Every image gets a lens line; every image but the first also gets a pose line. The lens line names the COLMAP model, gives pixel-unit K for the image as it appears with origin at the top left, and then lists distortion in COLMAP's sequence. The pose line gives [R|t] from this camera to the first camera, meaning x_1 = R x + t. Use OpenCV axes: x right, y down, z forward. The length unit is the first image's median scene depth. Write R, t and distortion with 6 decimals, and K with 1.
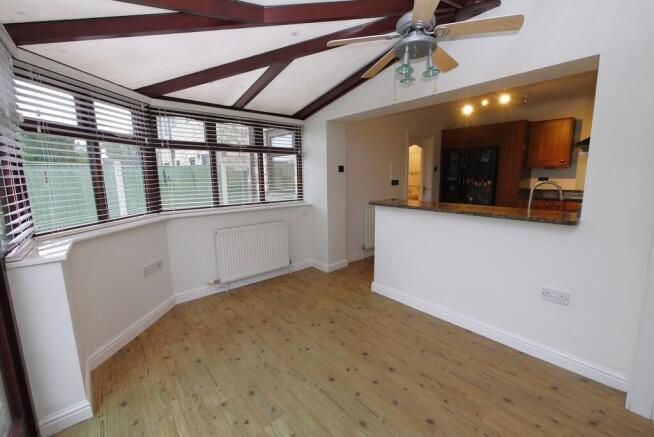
lens RADIAL K [[274.0, 0, 328.6], [0, 274.0, 216.6], [0, 0, 1]] dist [-0.008432, -0.000321]
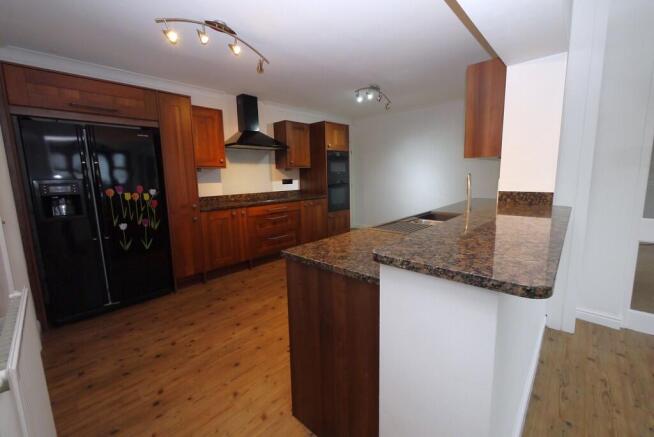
lens RADIAL K [[274.0, 0, 327.2], [0, 274.0, 212.7], [0, 0, 1]] dist [-0.008432, -0.000321]
pose [[-0.097443, -0.116025, 0.988455, -0.014845], [0.175231, 0.975666, 0.131798, -0.093314], [-0.979693, 0.186050, -0.074740, 0.687326]]
